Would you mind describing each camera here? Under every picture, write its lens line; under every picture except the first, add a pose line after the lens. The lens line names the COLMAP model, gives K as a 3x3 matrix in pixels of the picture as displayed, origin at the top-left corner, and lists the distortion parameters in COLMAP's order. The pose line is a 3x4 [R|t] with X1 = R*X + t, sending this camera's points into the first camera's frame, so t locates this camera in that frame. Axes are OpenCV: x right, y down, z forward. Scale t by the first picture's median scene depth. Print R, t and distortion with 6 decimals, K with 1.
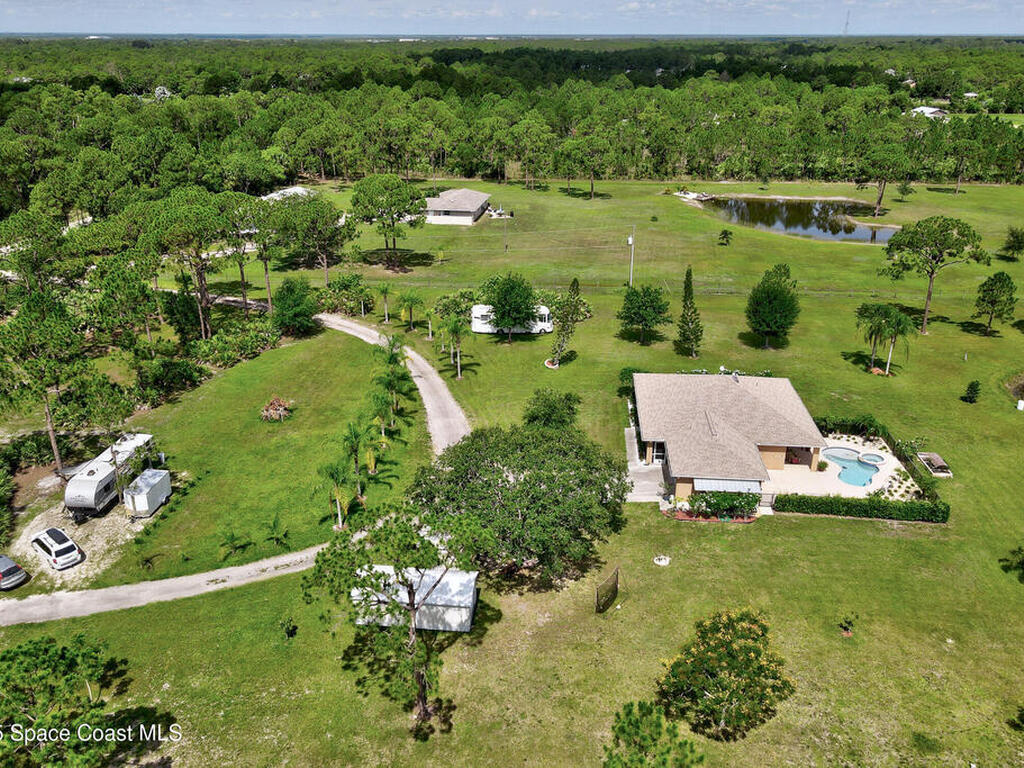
lens RADIAL K [[874.4, 0, 508.8], [0, 874.4, 384.6], [0, 0, 1]] dist [0.009296, 0.020350]
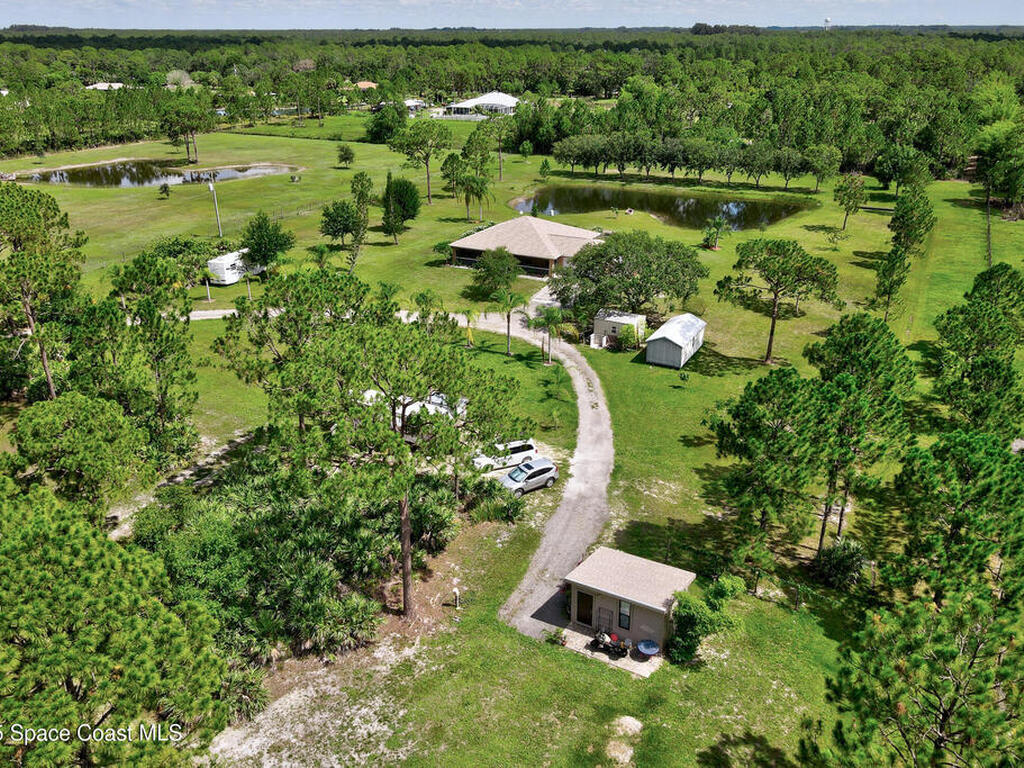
lens RADIAL K [[827.3, 0, 533.6], [0, 827.3, 402.8], [0, 0, 1]] dist [-0.000309, 0.016534]
pose [[0.365181, -0.388242, 0.846115, -0.816614], [0.352027, 0.898989, 0.260570, -0.066855], [-0.861812, 0.202701, 0.464965, 0.327758]]
